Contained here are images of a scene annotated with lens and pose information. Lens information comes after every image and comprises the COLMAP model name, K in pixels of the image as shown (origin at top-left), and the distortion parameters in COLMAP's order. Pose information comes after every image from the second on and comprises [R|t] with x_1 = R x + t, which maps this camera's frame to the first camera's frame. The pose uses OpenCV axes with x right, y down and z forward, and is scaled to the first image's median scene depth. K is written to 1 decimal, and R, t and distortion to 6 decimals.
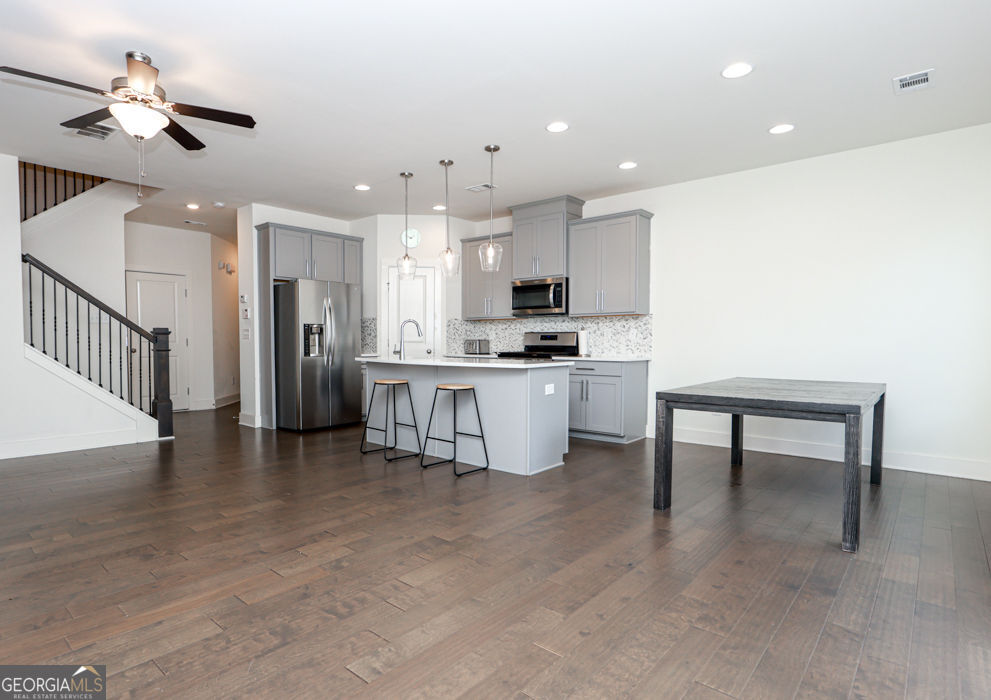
lens RADIAL K [[535.2, 0, 448.5], [0, 535.2, 361.2], [0, 0, 1]] dist [-0.005348, 0.000820]
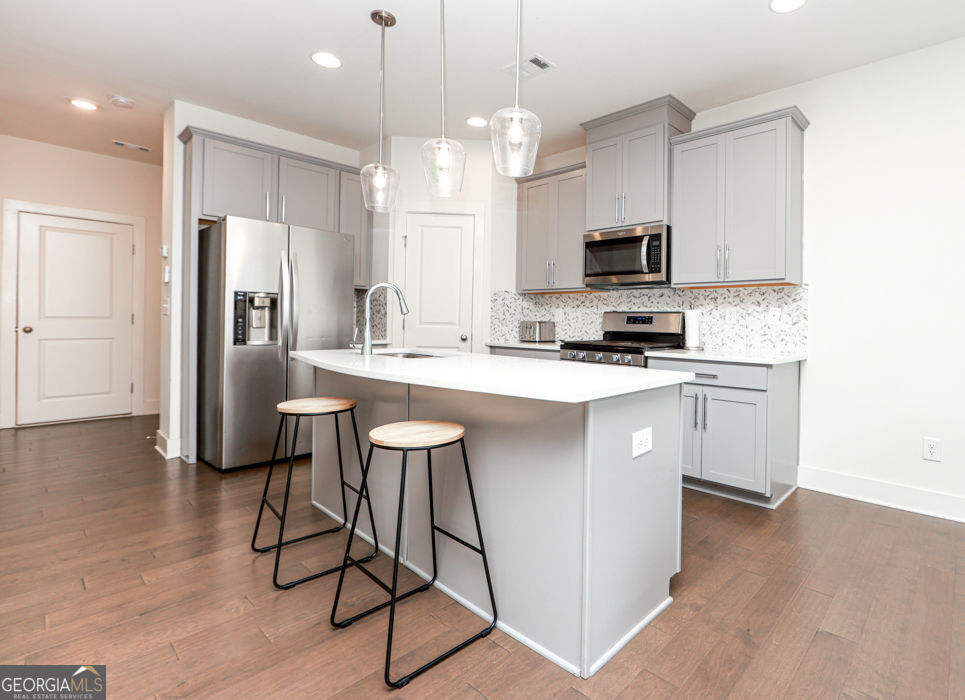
lens RADIAL K [[474.8, 0, 573.5], [0, 474.8, 321.8], [0, 0, 1]] dist [-0.014561, 0.002762]
pose [[0.998554, 0.015186, 0.051566, 0.081700], [-0.013231, 0.999189, -0.038037, -0.019816], [-0.052101, 0.037300, 0.997945, 0.450028]]
